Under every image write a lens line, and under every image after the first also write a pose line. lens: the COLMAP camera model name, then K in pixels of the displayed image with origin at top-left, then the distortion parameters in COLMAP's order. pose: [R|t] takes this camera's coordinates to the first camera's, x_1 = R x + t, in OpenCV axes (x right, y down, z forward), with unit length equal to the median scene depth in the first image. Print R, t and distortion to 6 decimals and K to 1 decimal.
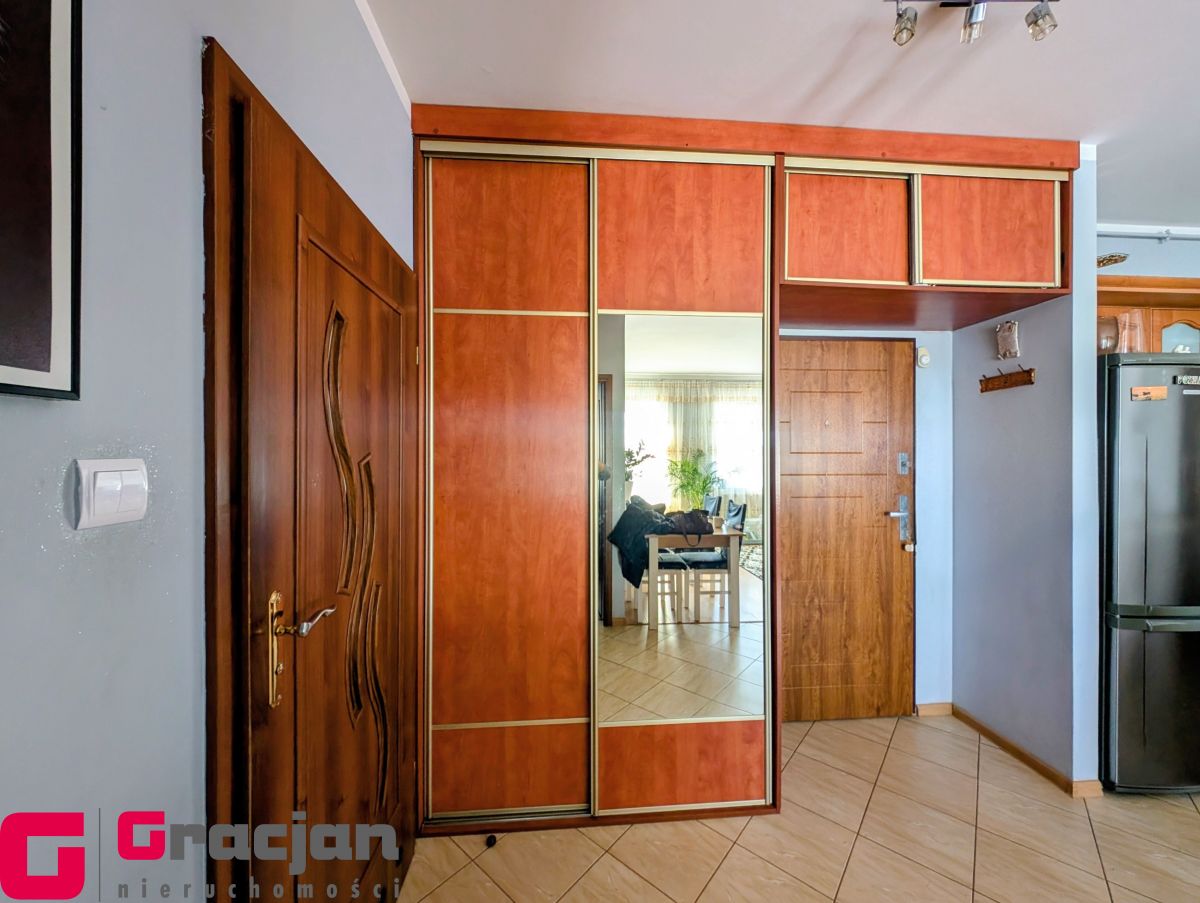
lens RADIAL K [[446.3, 0, 583.7], [0, 446.3, 457.5], [0, 0, 1]] dist [0.007174, -0.001990]
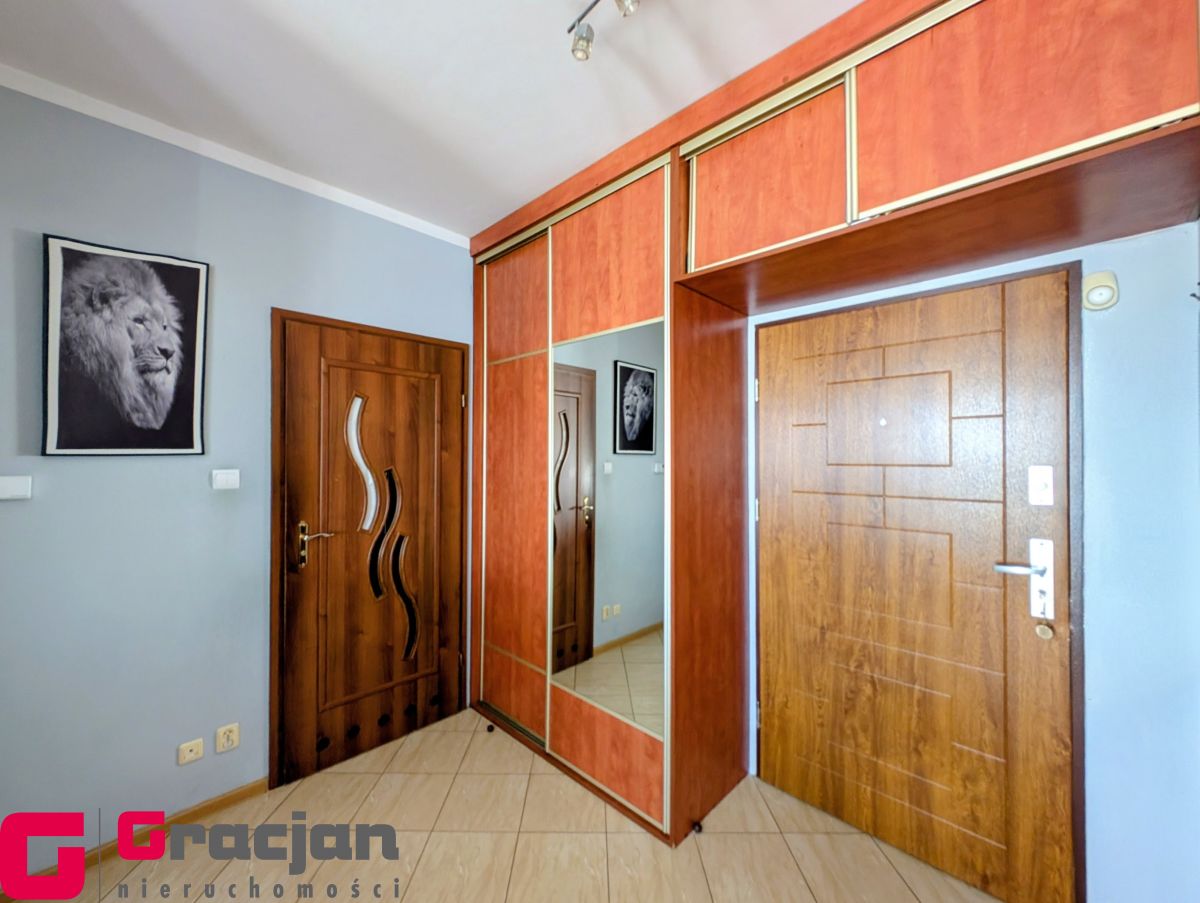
lens RADIAL K [[466.4, 0, 598.7], [0, 466.4, 454.4], [0, 0, 1]] dist [-0.021507, 0.003117]
pose [[0.660095, 0.002962, -0.751176, 1.017404], [0.000445, 0.999991, 0.004334, -0.037535], [0.751182, -0.003195, 0.660087, 0.238339]]
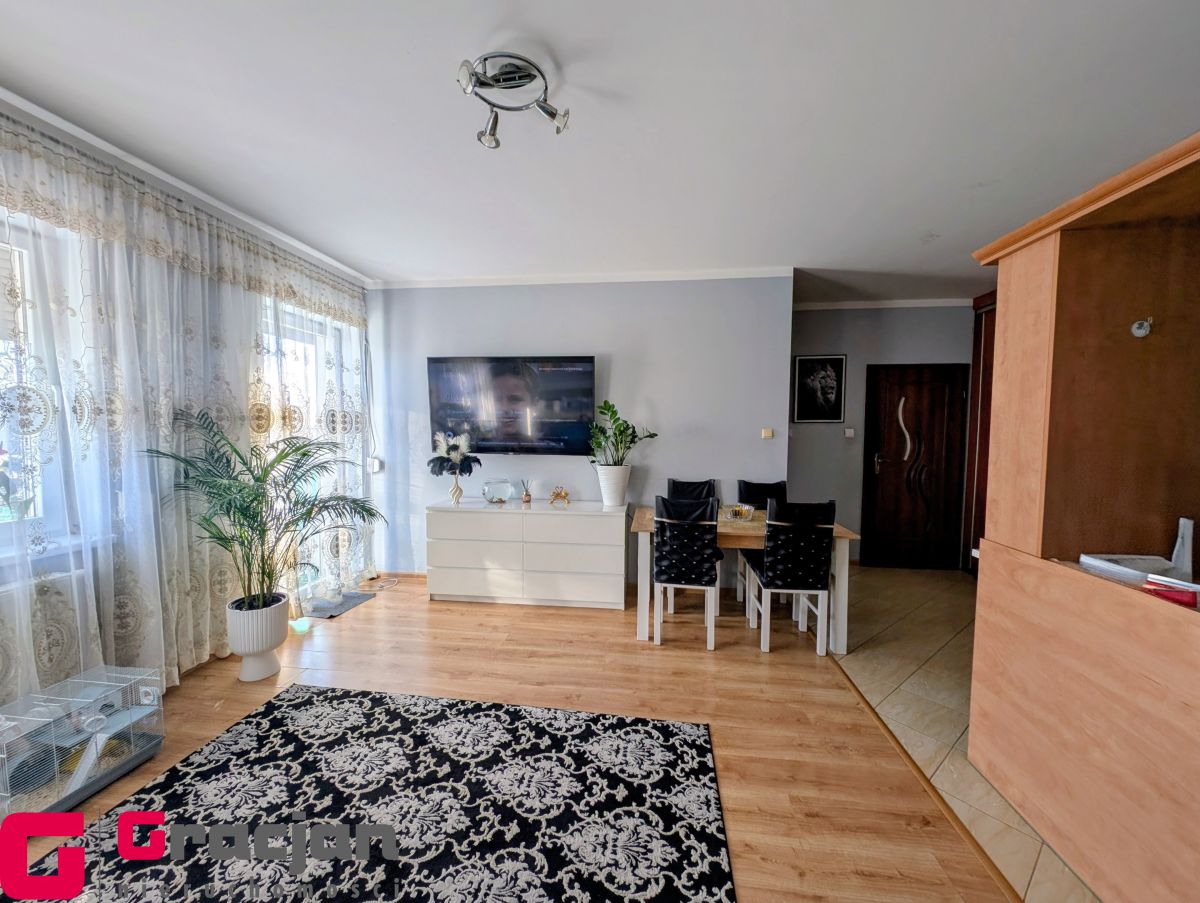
lens RADIAL K [[446.3, 0, 597.2], [0, 446.3, 449.4], [0, 0, 1]] dist [0.007174, -0.001990]
pose [[-0.214390, 0.052138, -0.975356, 2.480064], [0.003741, 0.998611, 0.052559, -0.033239], [0.976741, 0.007619, -0.214287, -0.551262]]
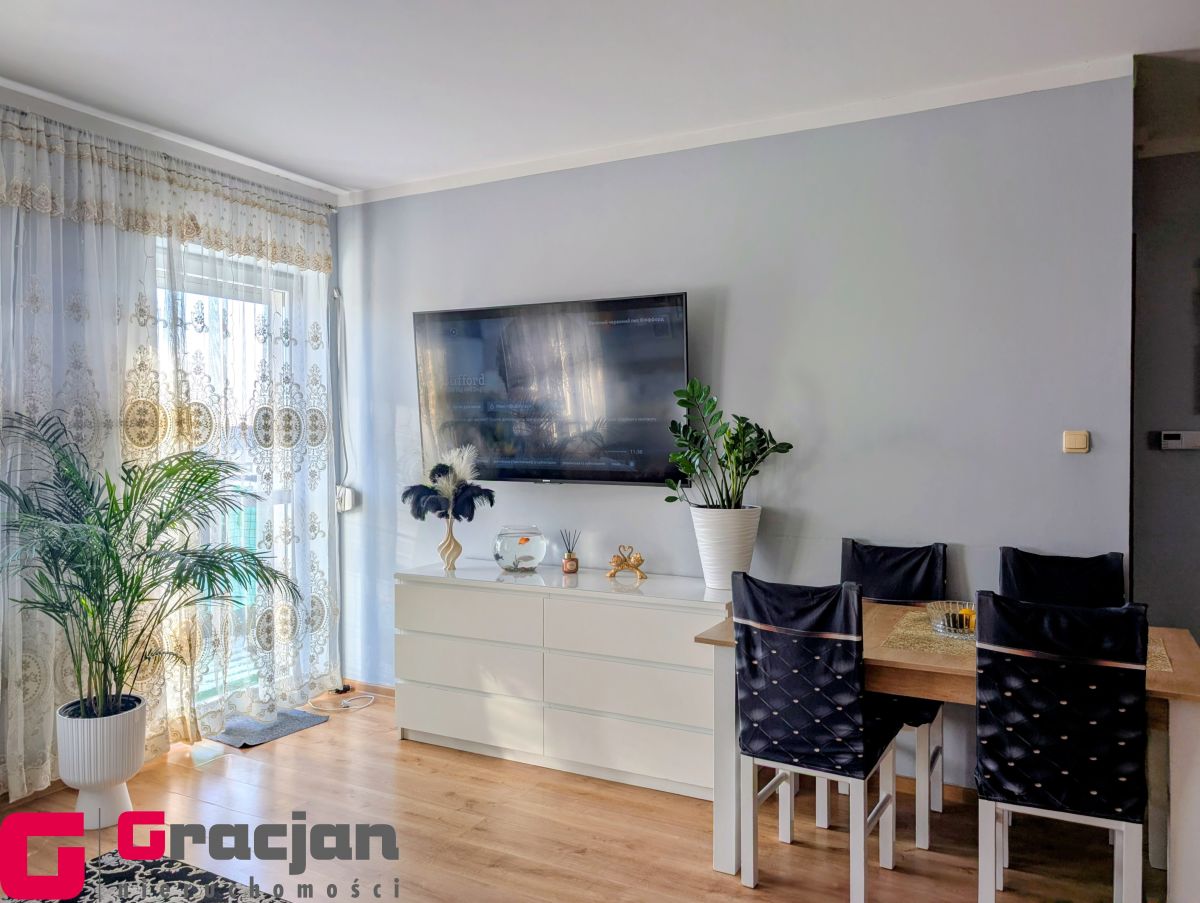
lens RADIAL K [[863.3, 0, 593.0], [0, 863.3, 445.8], [0, 0, 1]] dist [0.022537, -0.012625]
pose [[-0.551883, 0.022172, -0.833627, 2.275362], [0.015381, 0.999747, 0.016407, -0.030278], [0.833780, -0.003767, -0.552084, -0.081269]]
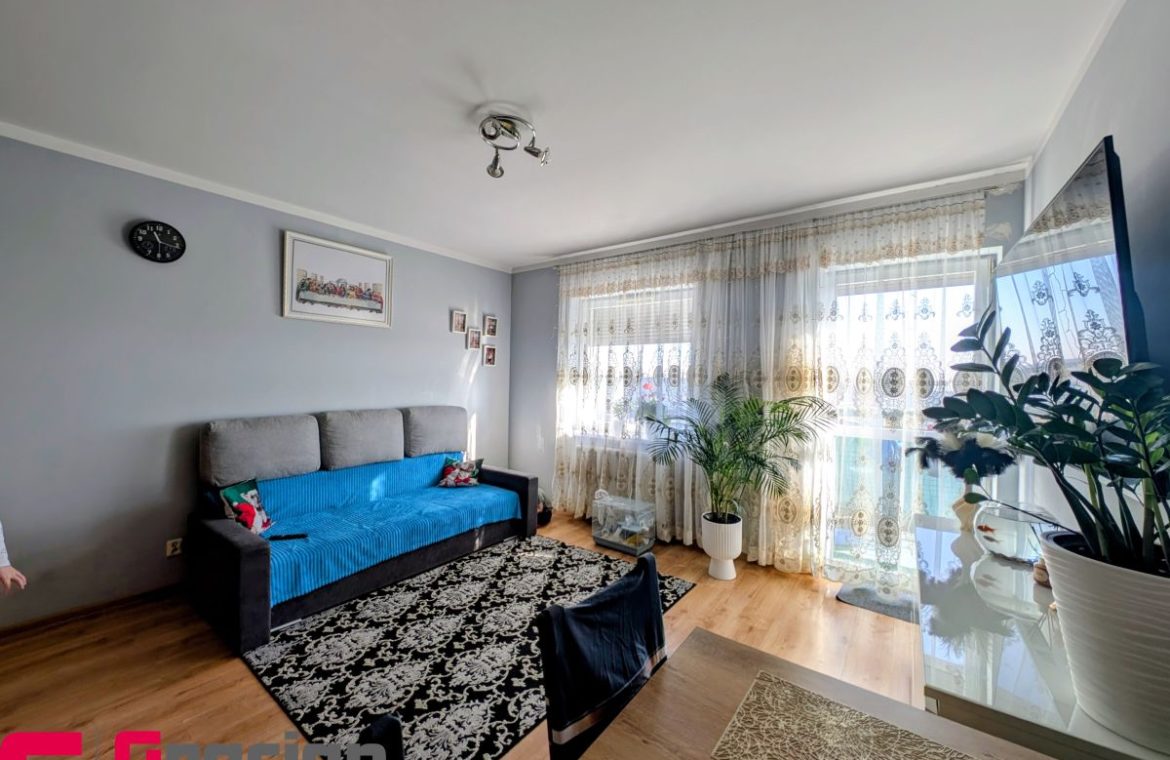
lens RADIAL K [[436.2, 0, 582.8], [0, 436.2, 376.2], [0, 0, 1]] dist [0.007902, -0.002232]
pose [[-0.749032, -0.004511, 0.662519, 0.622299], [-0.020251, 0.999665, -0.016089, -0.029496], [-0.662224, -0.025468, -0.748873, -0.158619]]
